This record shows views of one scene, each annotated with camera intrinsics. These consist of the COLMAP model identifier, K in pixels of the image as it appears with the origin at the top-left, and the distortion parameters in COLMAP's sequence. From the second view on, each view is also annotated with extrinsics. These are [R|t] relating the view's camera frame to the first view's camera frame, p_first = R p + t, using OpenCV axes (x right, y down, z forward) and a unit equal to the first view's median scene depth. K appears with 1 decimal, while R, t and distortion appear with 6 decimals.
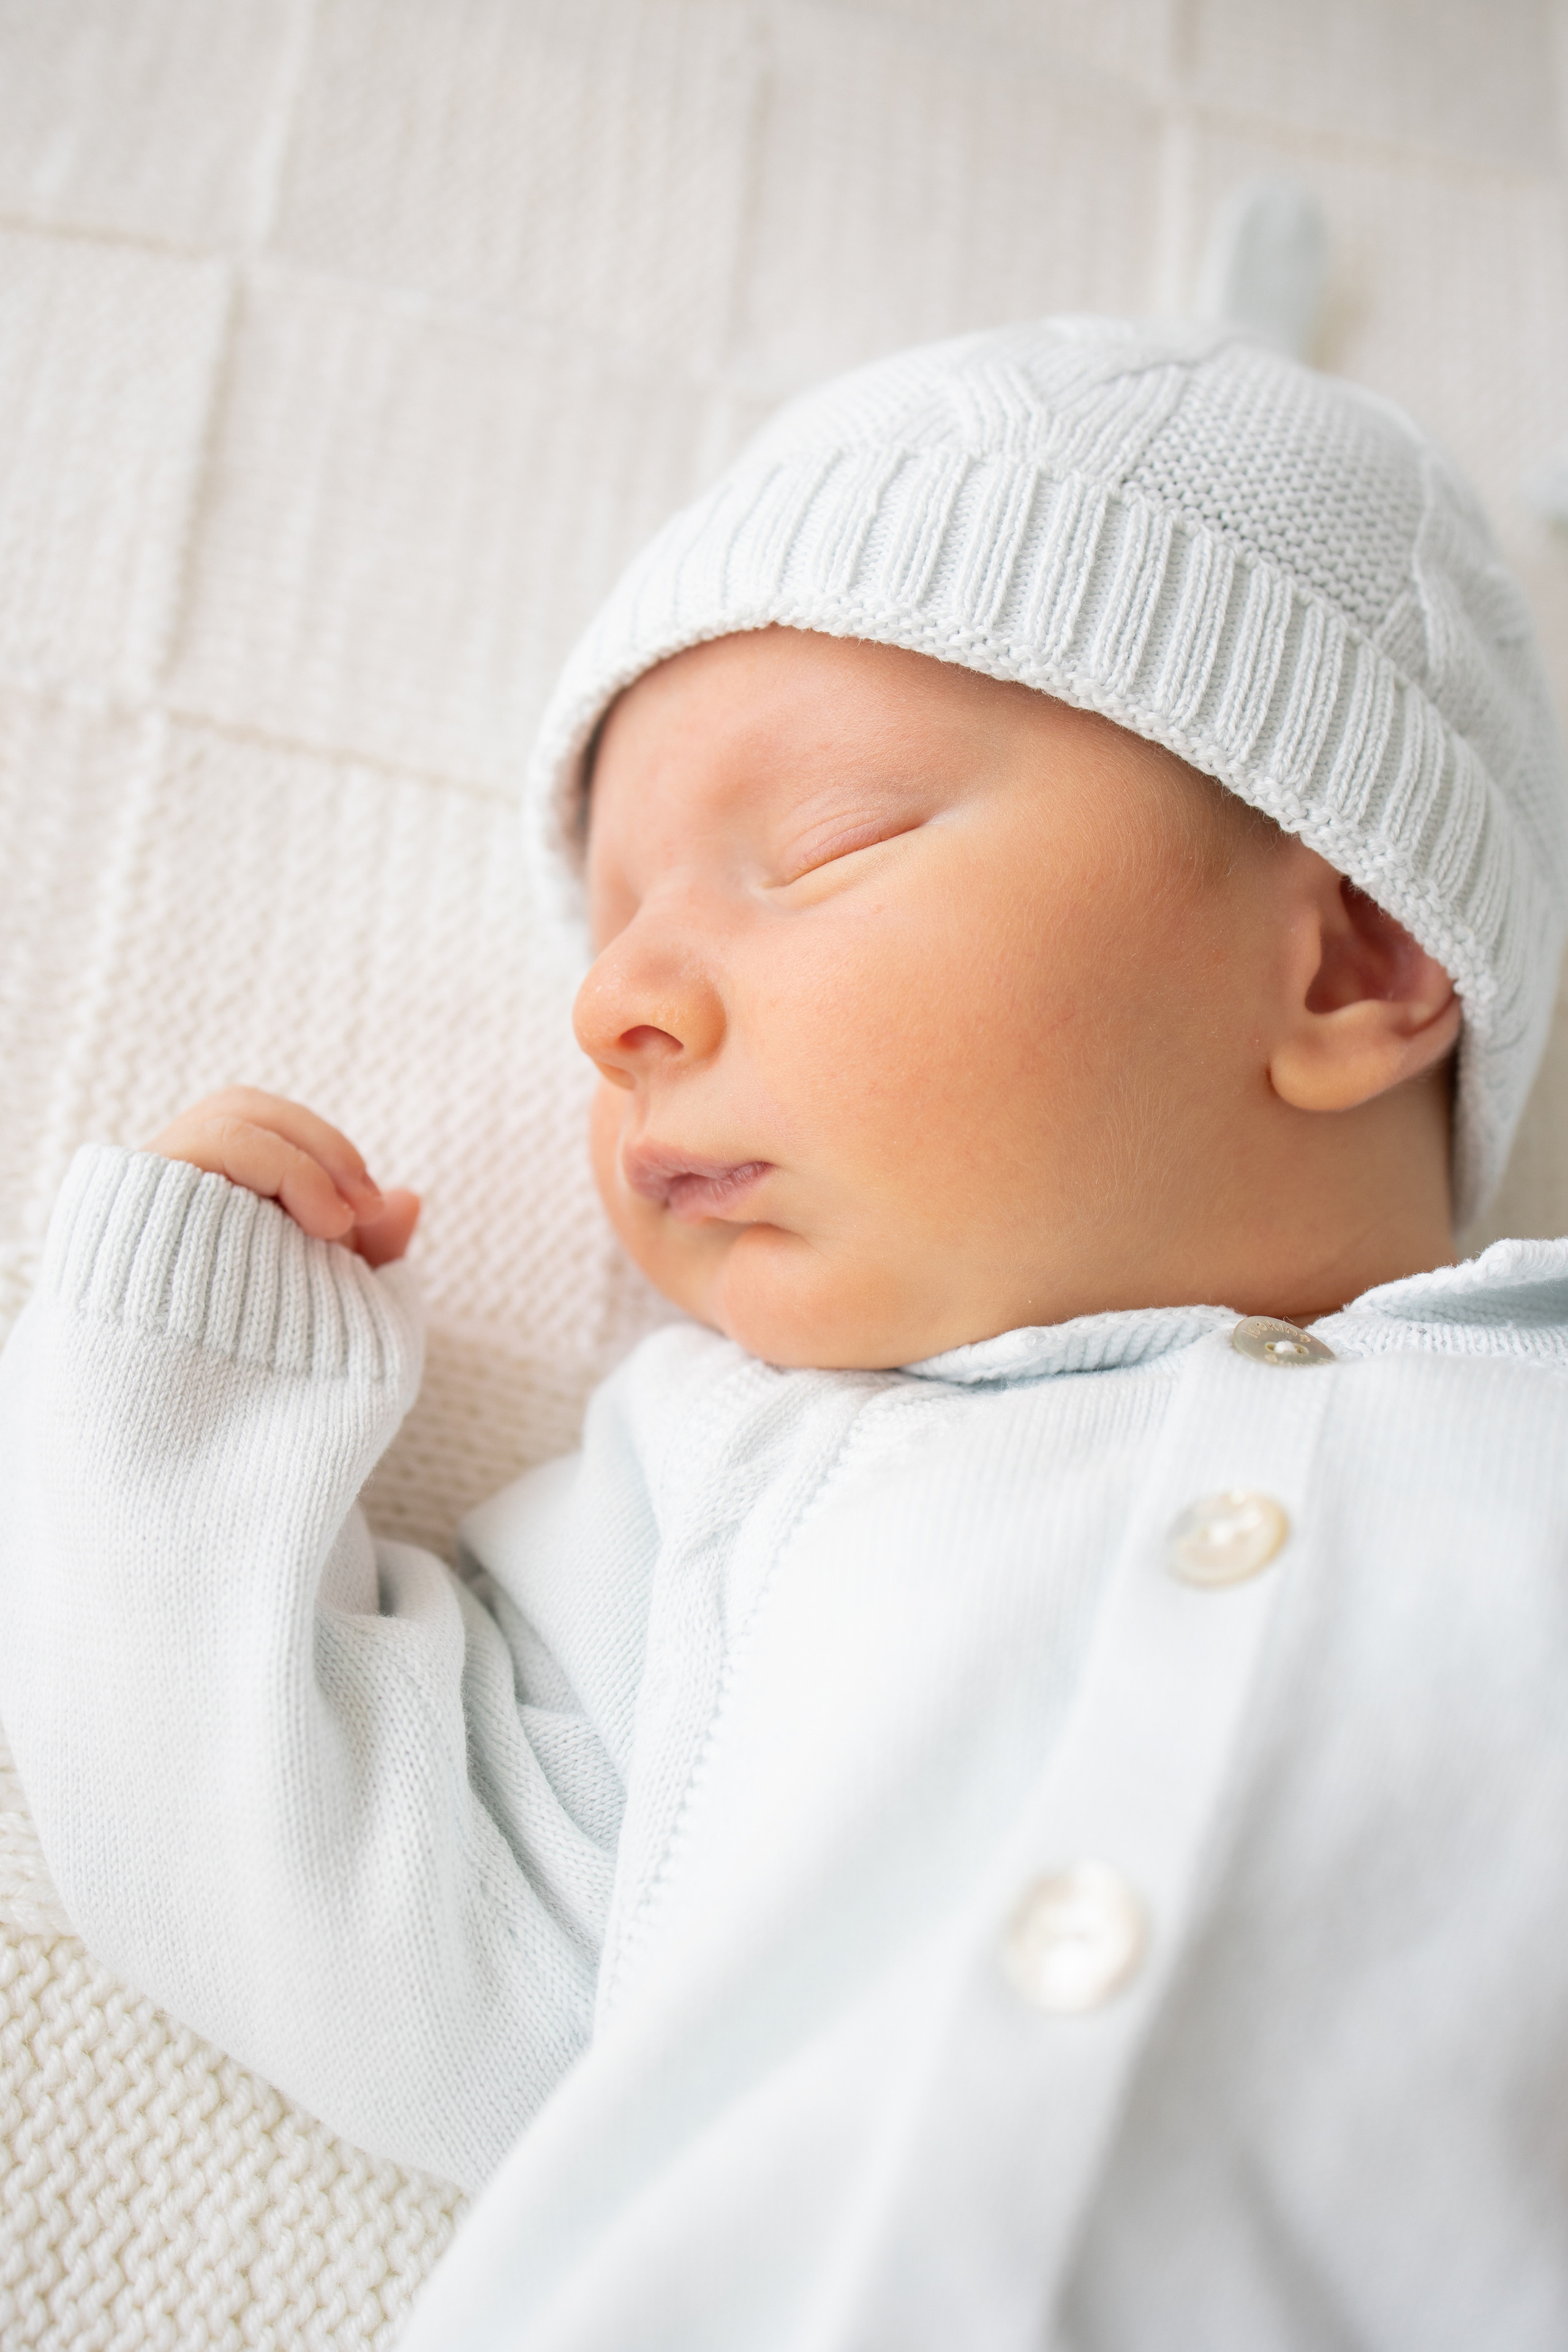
lens RADIAL K [[2535.2, 0, 768.3], [0, 2535.2, 1172.6], [0, 0, 1]] dist [-0.024127, -0.038491]
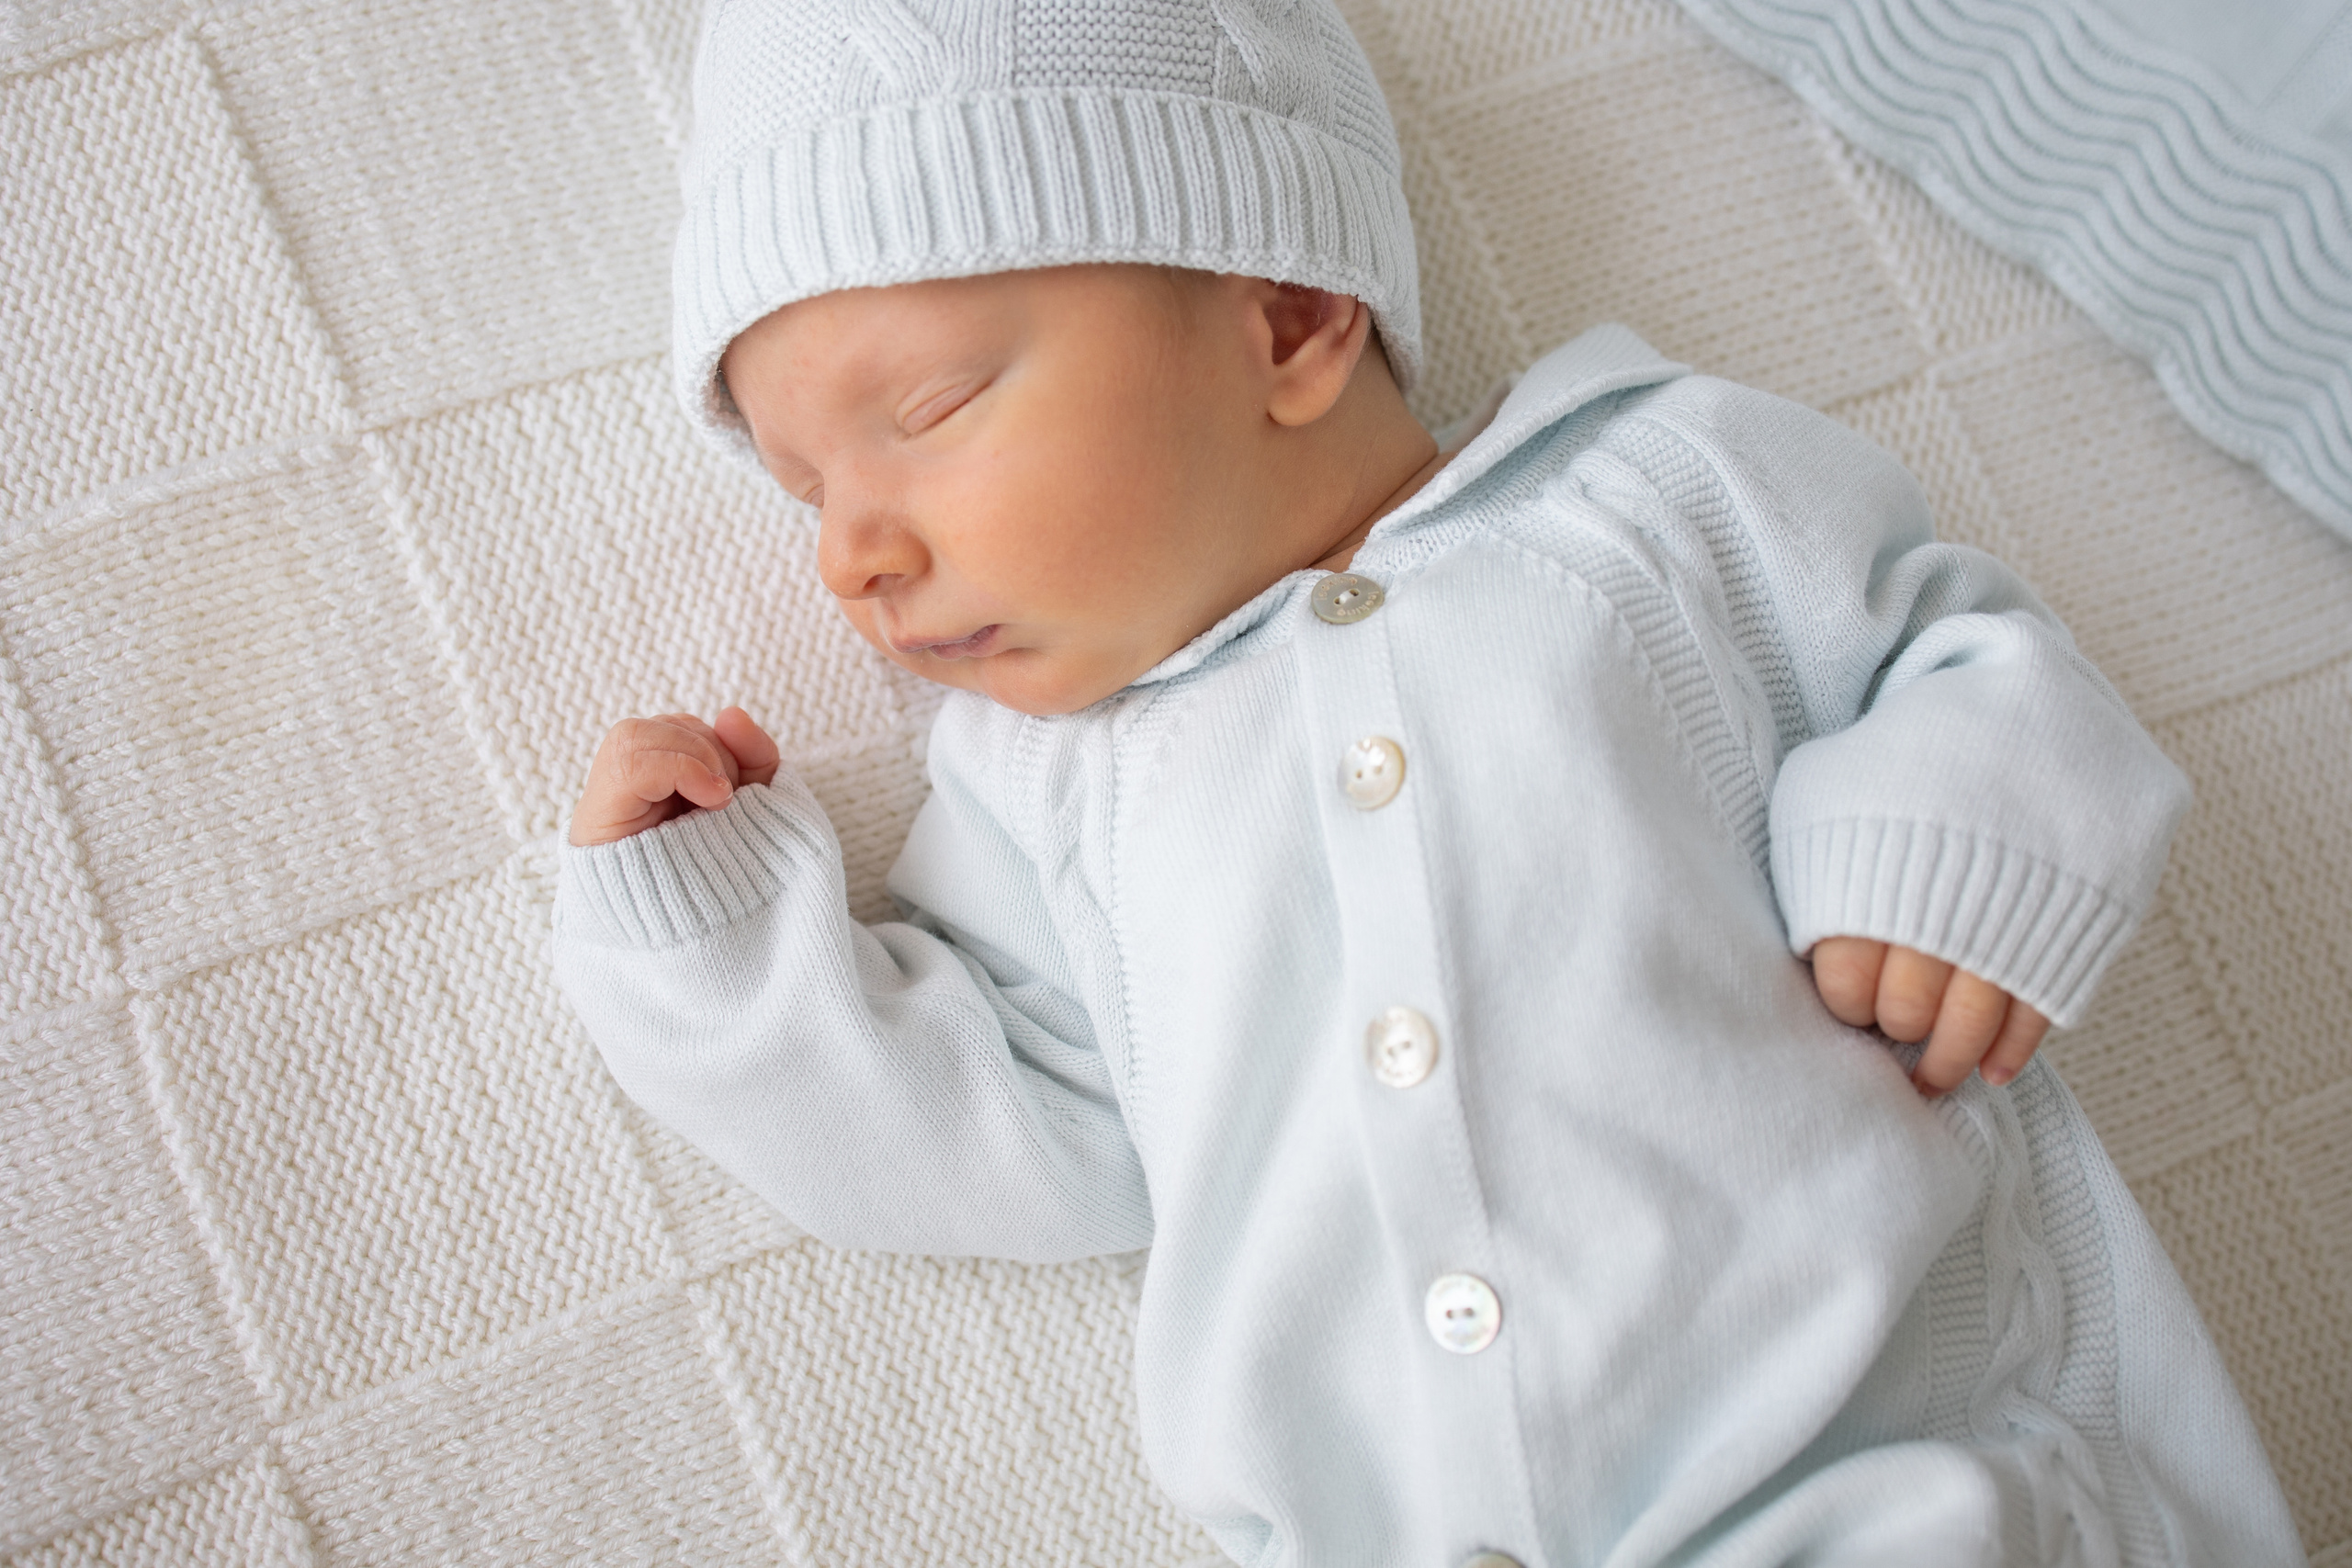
lens RADIAL K [[2492.9, 0, 1223.4], [0, 2492.9, 819.5], [0, 0, 1]] dist [-0.090889, 0.044808]
pose [[0.889865, -0.451208, 0.067469, -0.031835], [0.389669, 0.828604, 0.401961, -0.437569], [-0.237273, -0.331401, 0.913168, -0.398342]]
